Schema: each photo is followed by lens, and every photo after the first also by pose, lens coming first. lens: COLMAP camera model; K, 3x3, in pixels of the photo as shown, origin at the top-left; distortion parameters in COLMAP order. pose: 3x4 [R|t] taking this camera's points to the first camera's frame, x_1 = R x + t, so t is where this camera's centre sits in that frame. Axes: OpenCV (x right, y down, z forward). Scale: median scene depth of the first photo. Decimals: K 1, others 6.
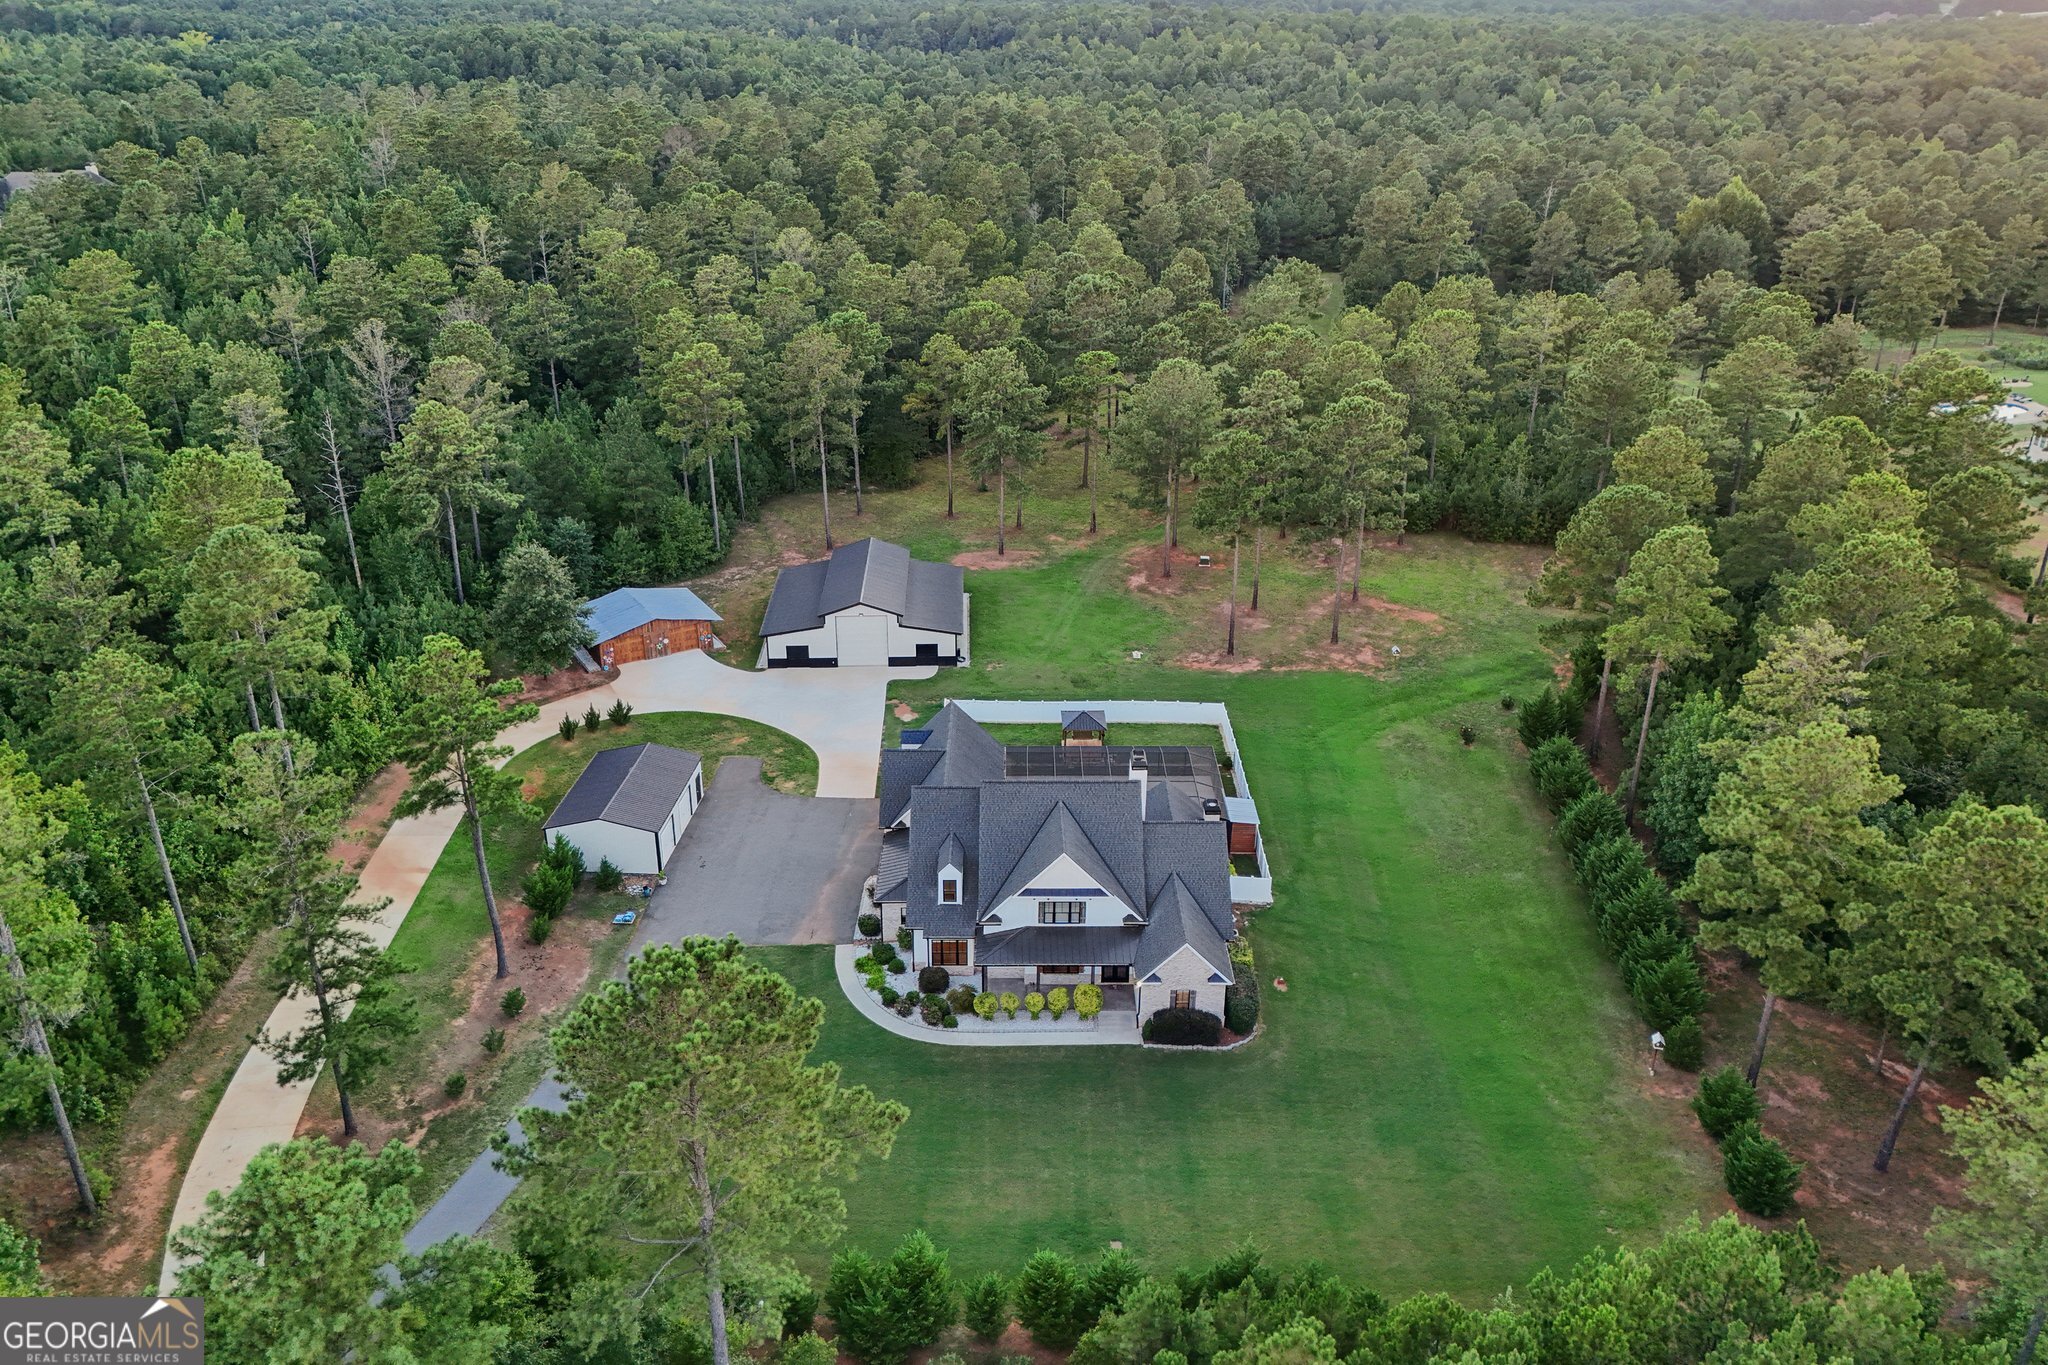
lens RADIAL K [[1519.0, 0, 1018.3], [0, 1519.0, 683.3], [0, 0, 1]] dist [0.081277, -0.073870]
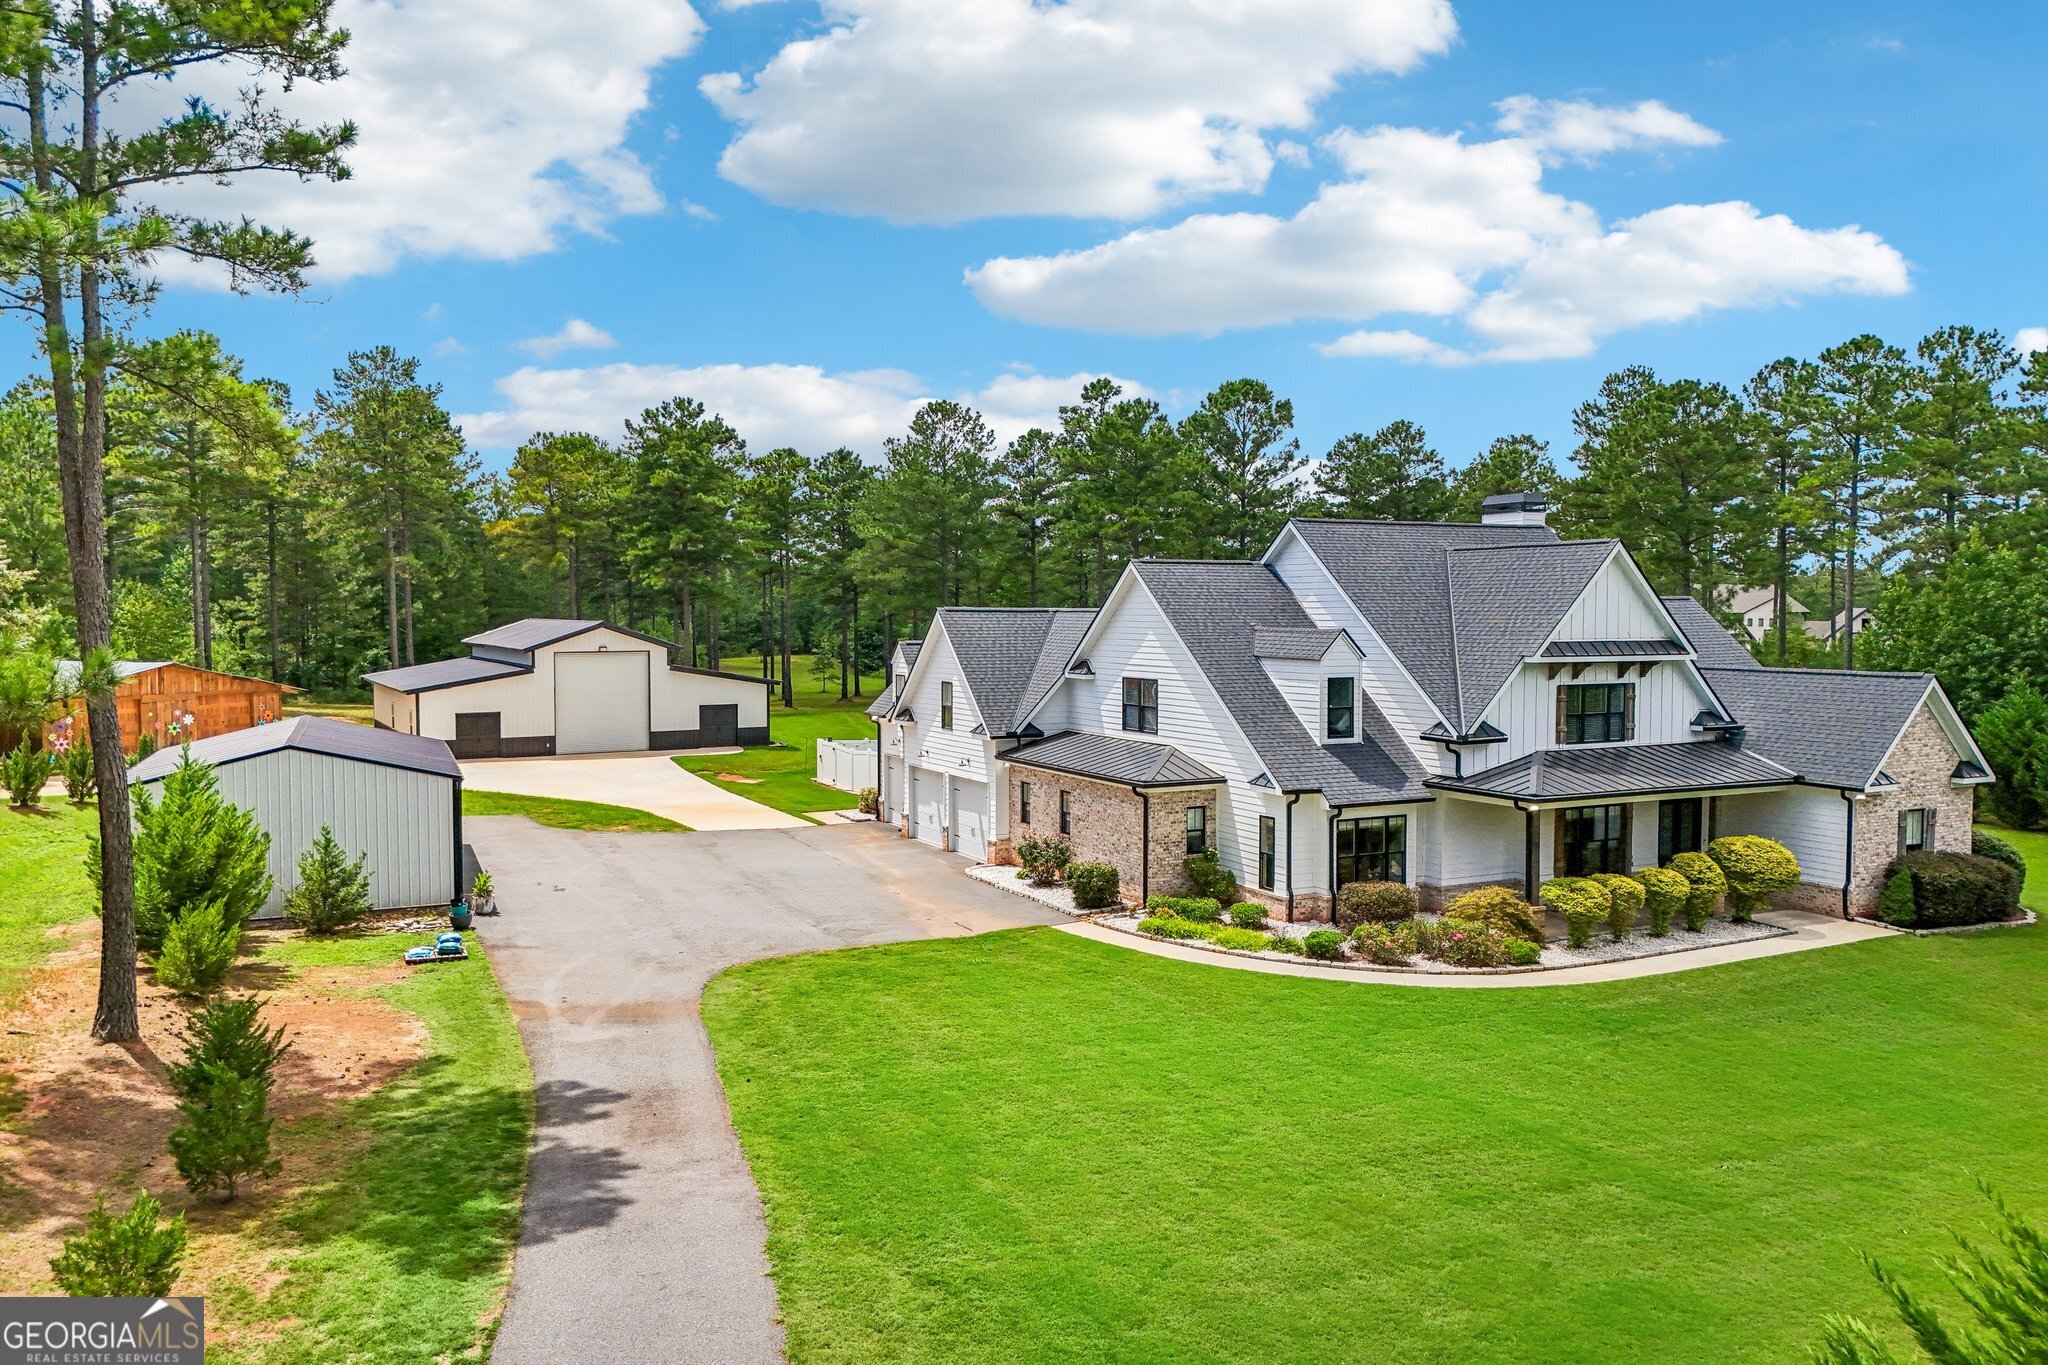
lens RADIAL K [[1509.6, 0, 1024.0], [0, 1509.6, 682.5], [0, 0, 1]] dist [0.092171, -0.101881]
pose [[0.885526, -0.022038, 0.464067, -0.252237], [0.195036, 0.924228, -0.328275, 0.199102], [-0.421668, 0.381206, 0.822726, 0.545032]]
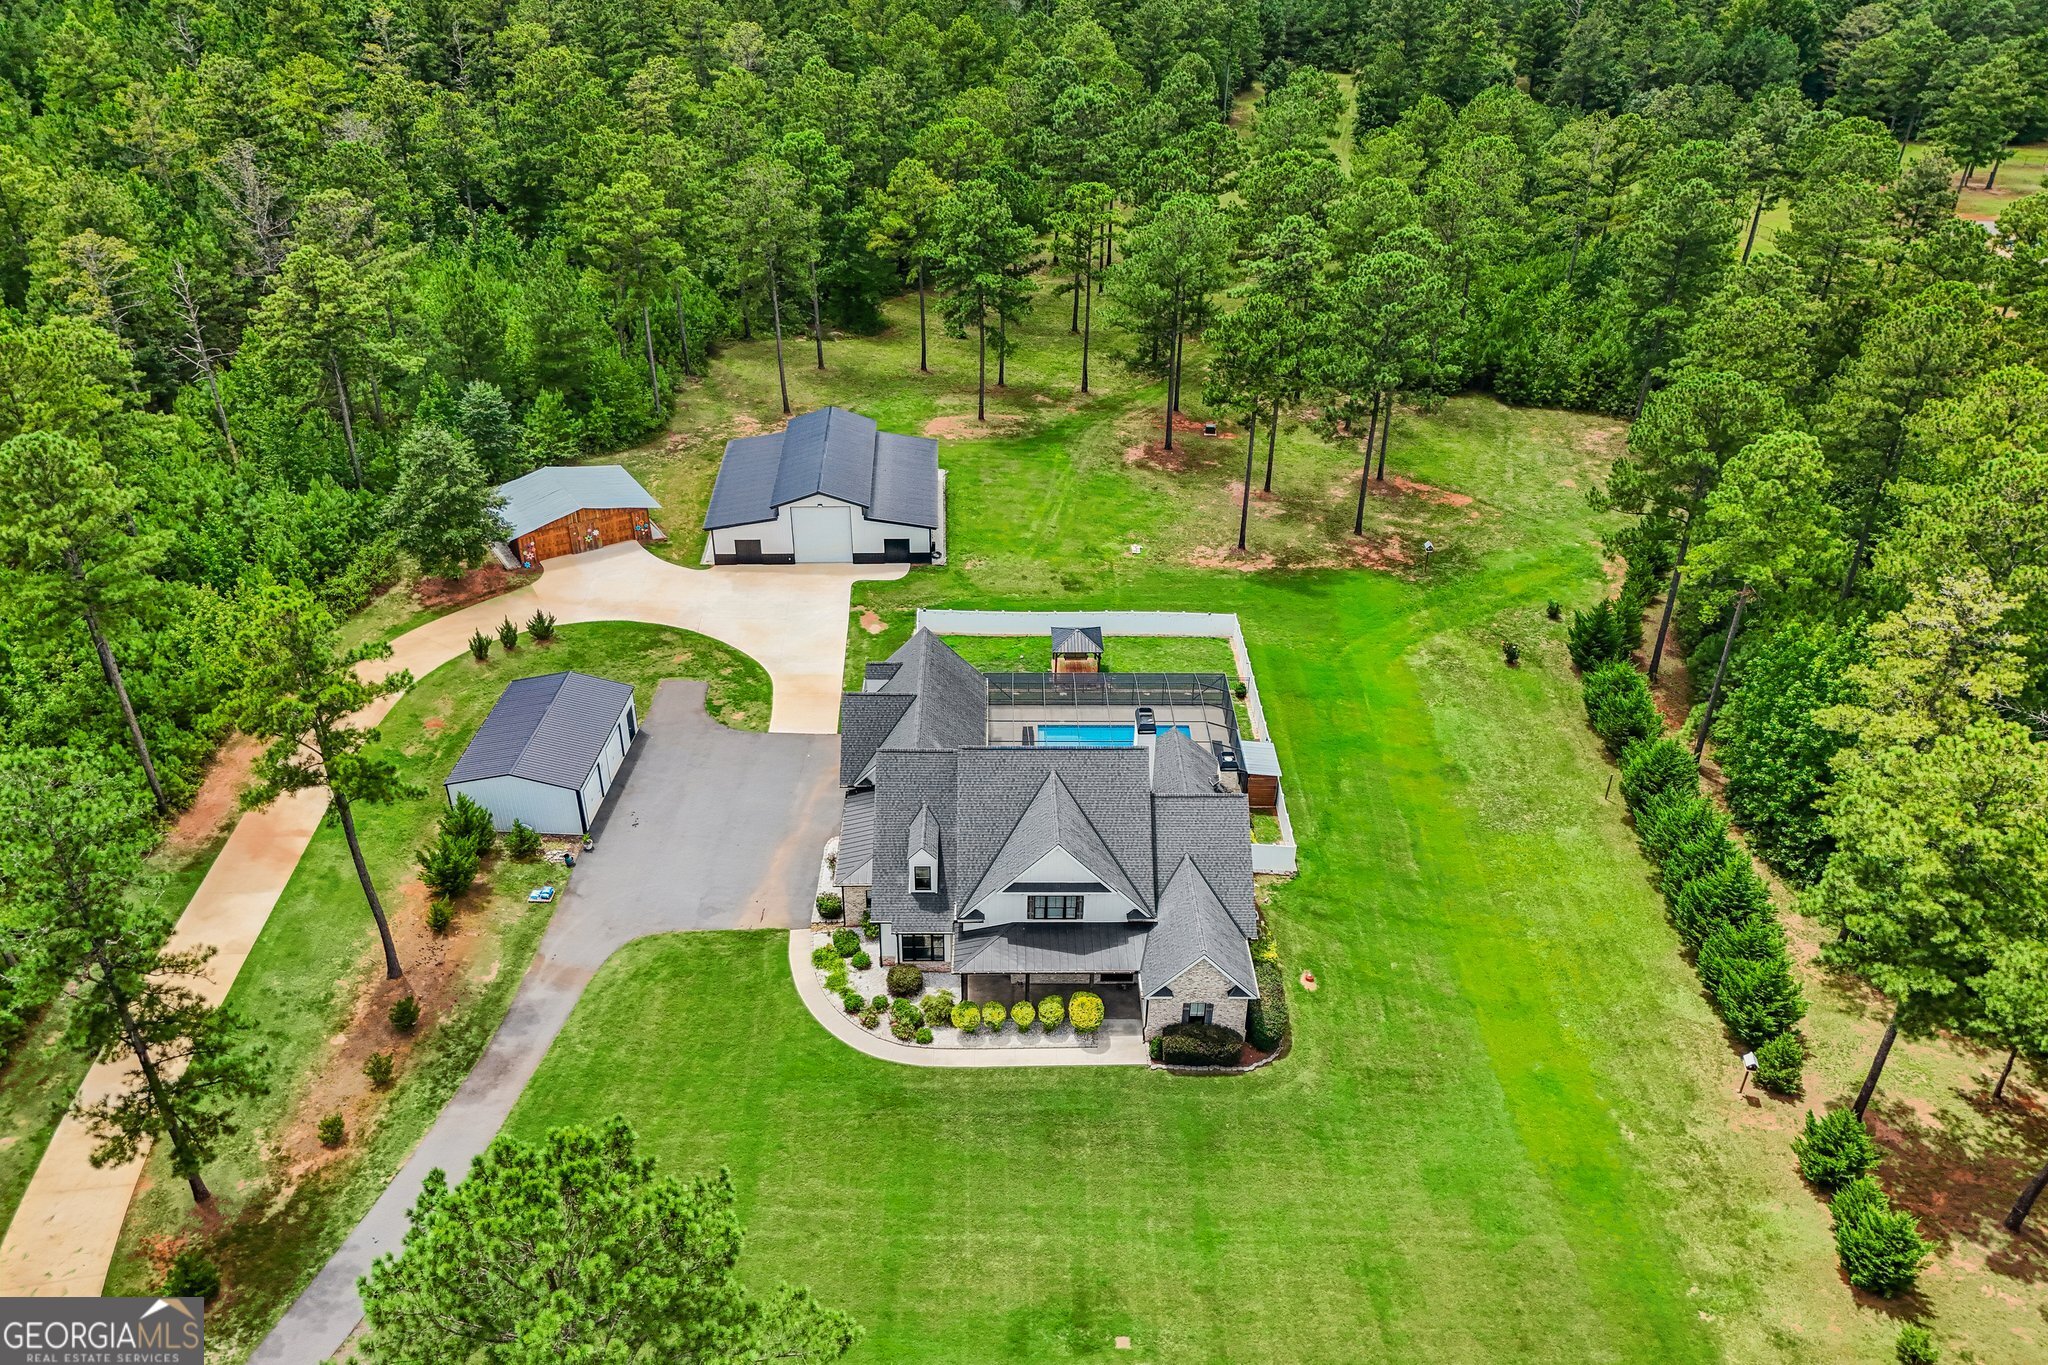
lens RADIAL K [[1515.0, 0, 1026.4], [0, 1515.0, 678.2], [0, 0, 1]] dist [0.074298, -0.069289]
pose [[0.999758, 0.002587, 0.021833, -0.004990], [-0.005295, 0.992155, 0.124899, -0.063118], [-0.021338, -0.124985, 0.991929, 0.138894]]
